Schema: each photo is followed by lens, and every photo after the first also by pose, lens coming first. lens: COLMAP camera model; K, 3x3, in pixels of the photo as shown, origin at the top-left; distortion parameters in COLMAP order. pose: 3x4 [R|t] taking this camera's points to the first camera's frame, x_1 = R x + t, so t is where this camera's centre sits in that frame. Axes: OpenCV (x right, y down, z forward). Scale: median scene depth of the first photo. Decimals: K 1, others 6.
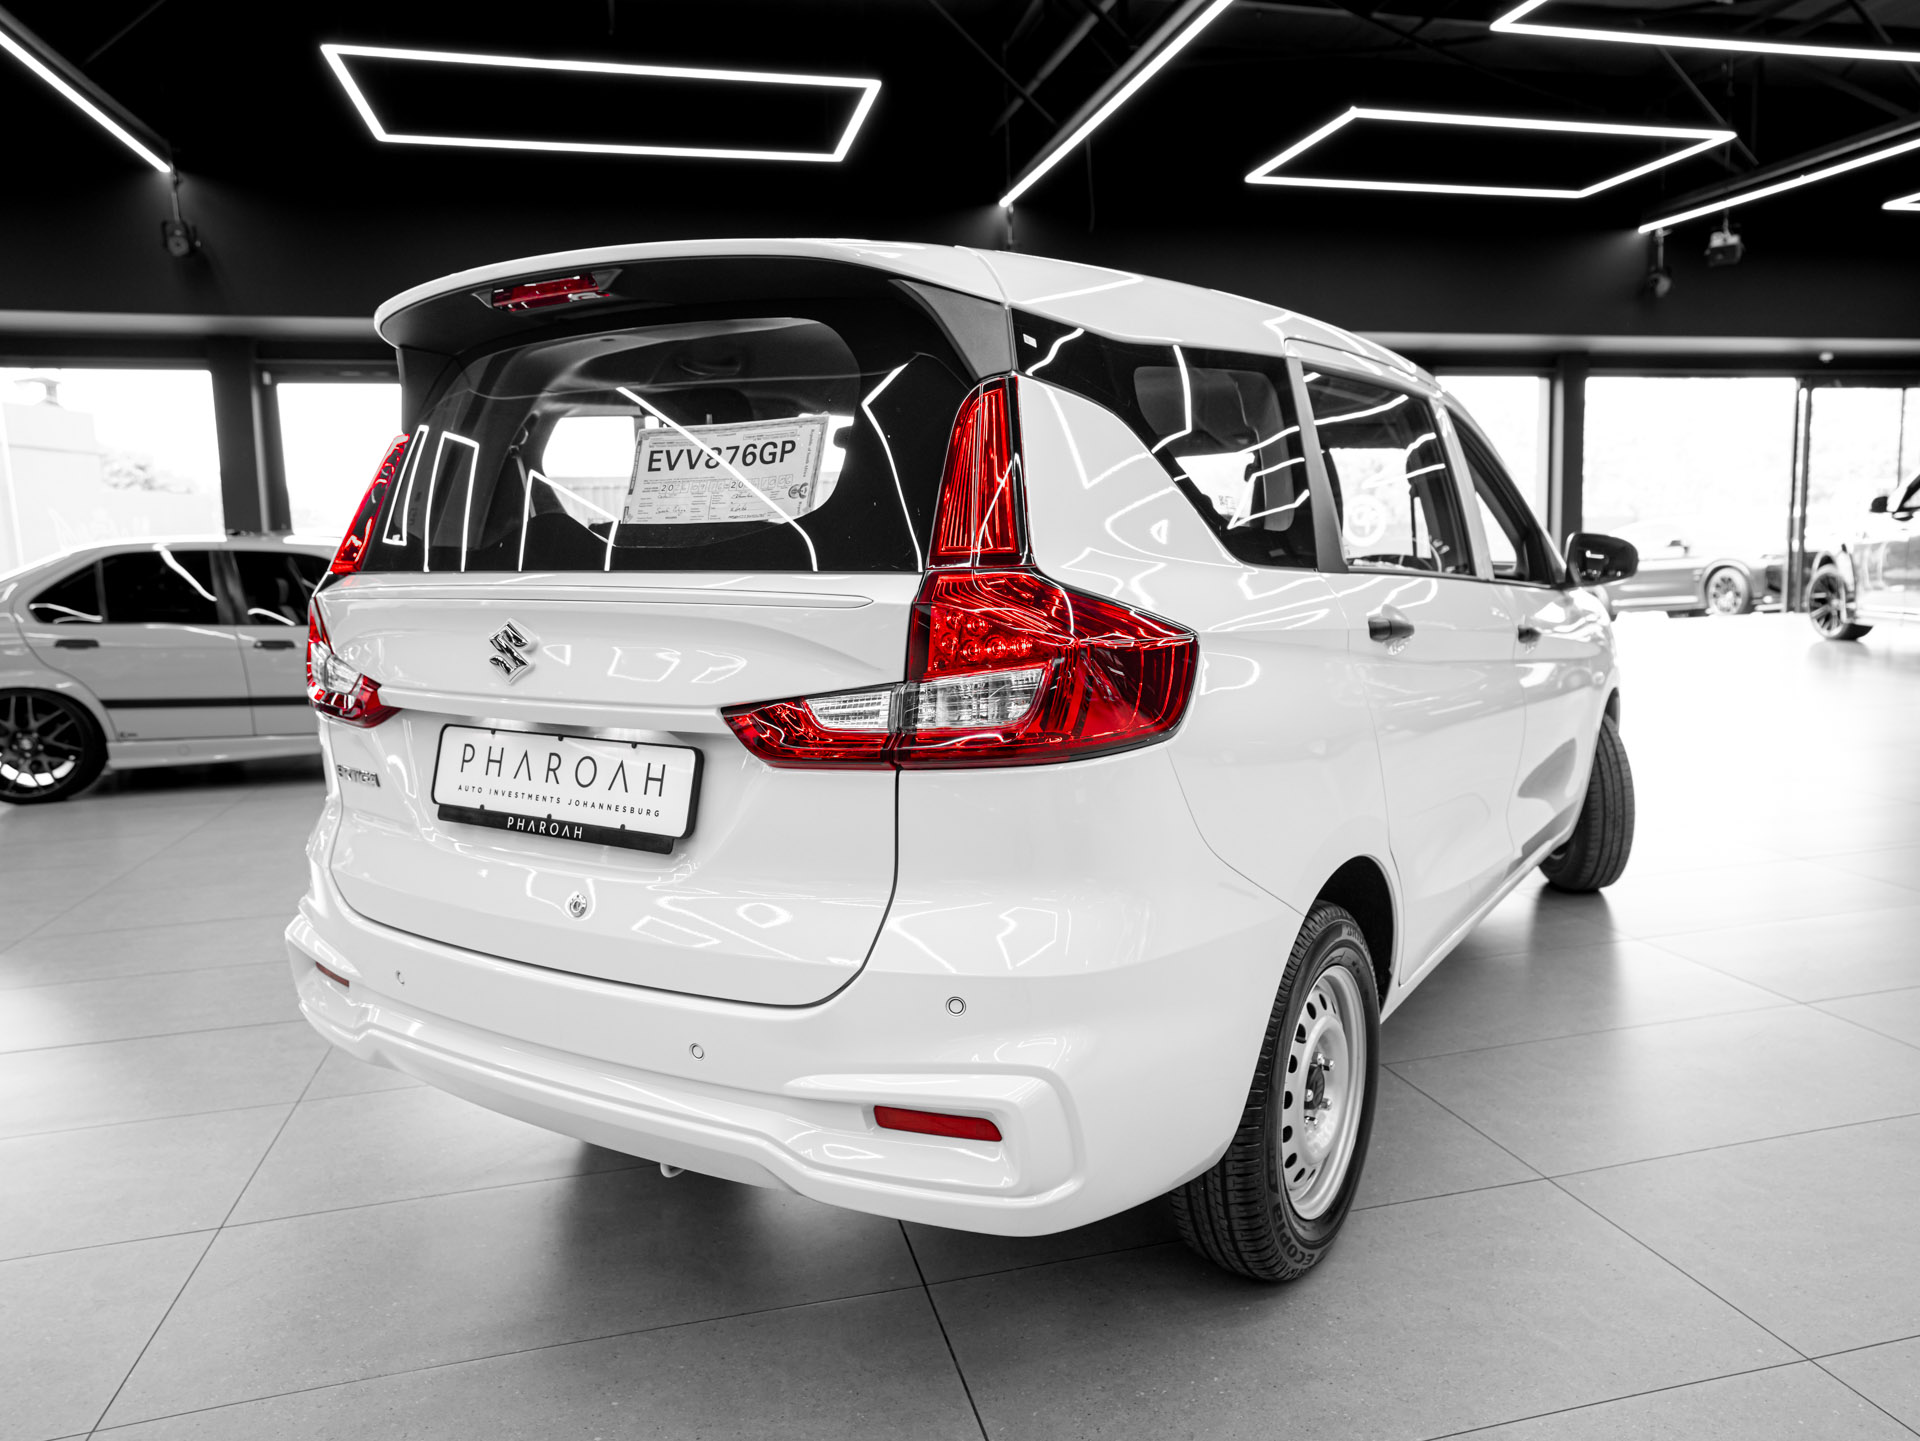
lens RADIAL K [[1372.3, 0, 1019.7], [0, 1372.3, 727.6], [0, 0, 1]] dist [-0.034779, 0.061648]
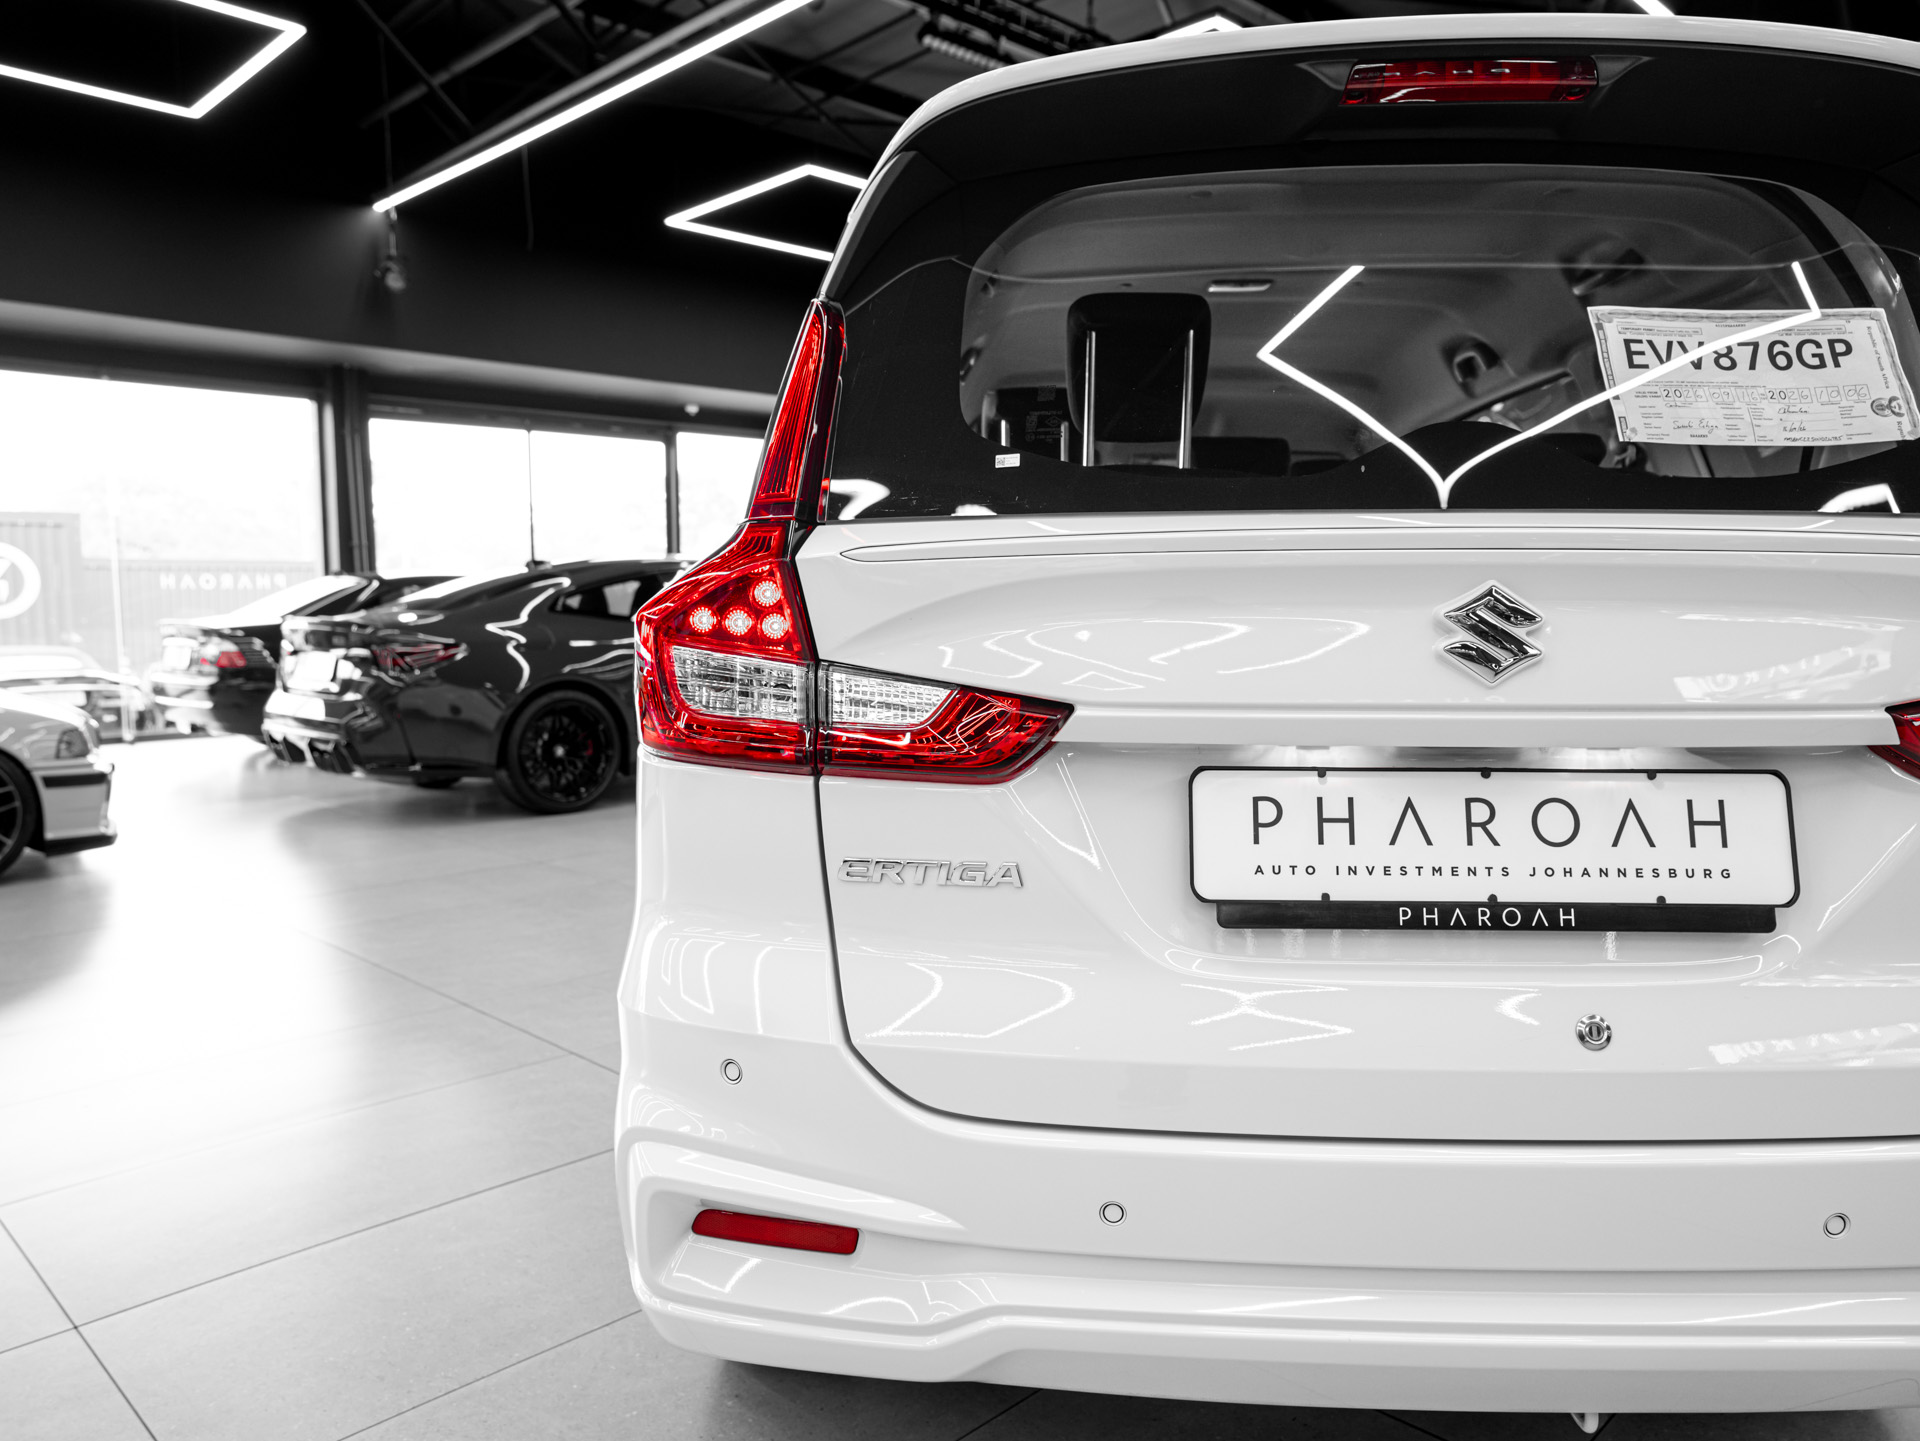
lens RADIAL K [[1372.3, 0, 961.9], [0, 1372.3, 721.4], [0, 0, 1]] dist [-0.034779, 0.061648]
pose [[0.870172, -0.026549, 0.492033, -0.890988], [0.054098, 0.997659, -0.041843, -0.003286], [-0.489770, 0.063029, 0.869571, 0.585592]]
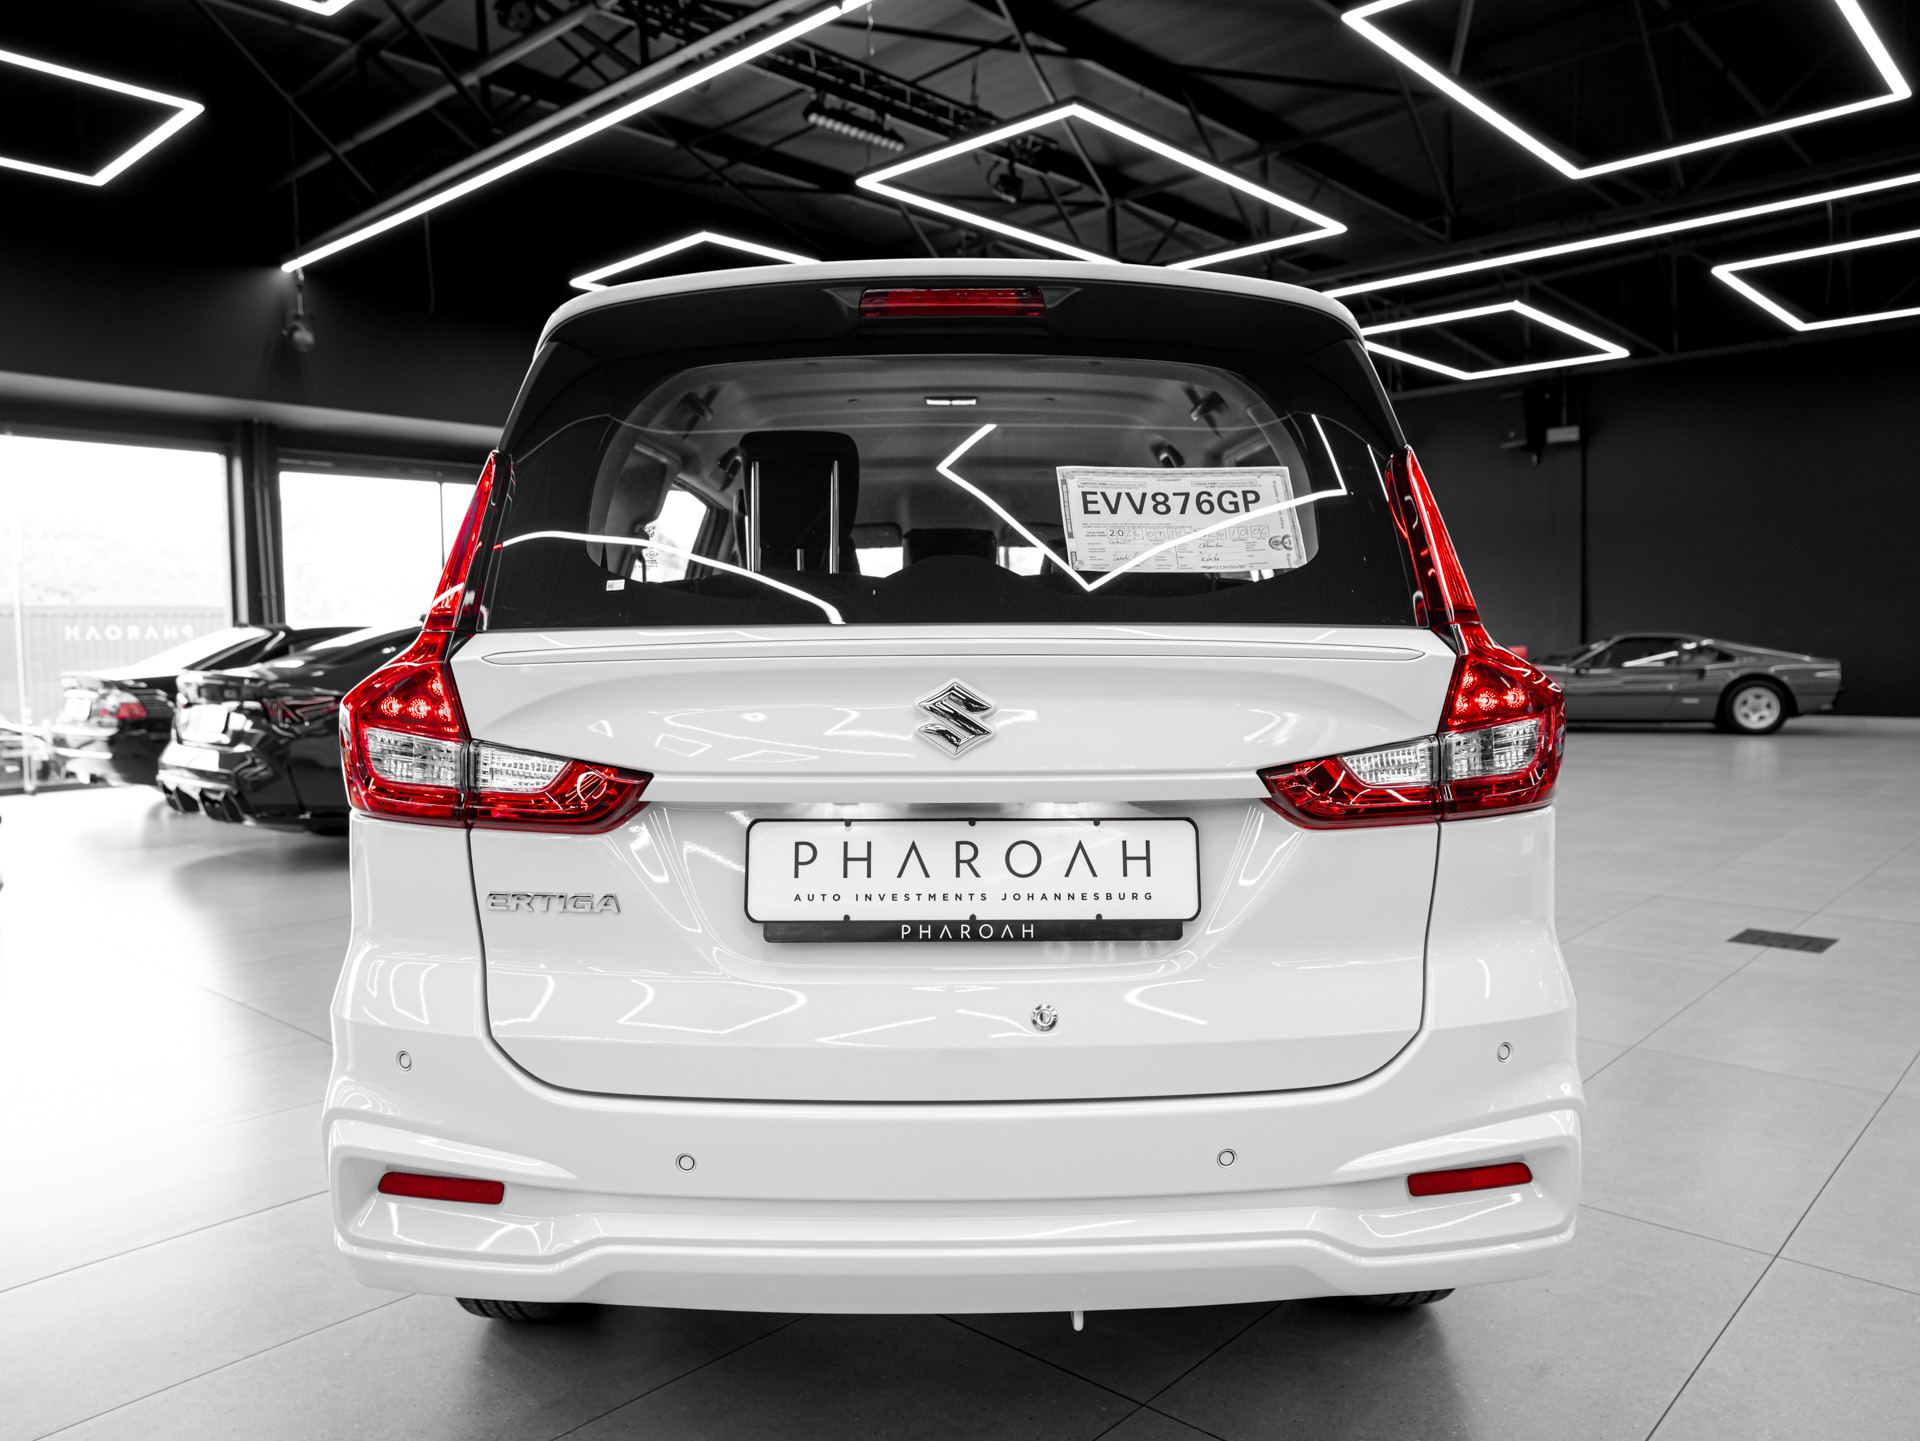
lens RADIAL K [[1372.3, 0, 958.1], [0, 1372.3, 722.6], [0, 0, 1]] dist [-0.034779, 0.061648]
pose [[0.850200, -0.019189, 0.526109, -0.811815], [0.064344, 0.995631, -0.067667, 0.003172], [-0.522512, 0.091383, 0.847721, 0.297795]]
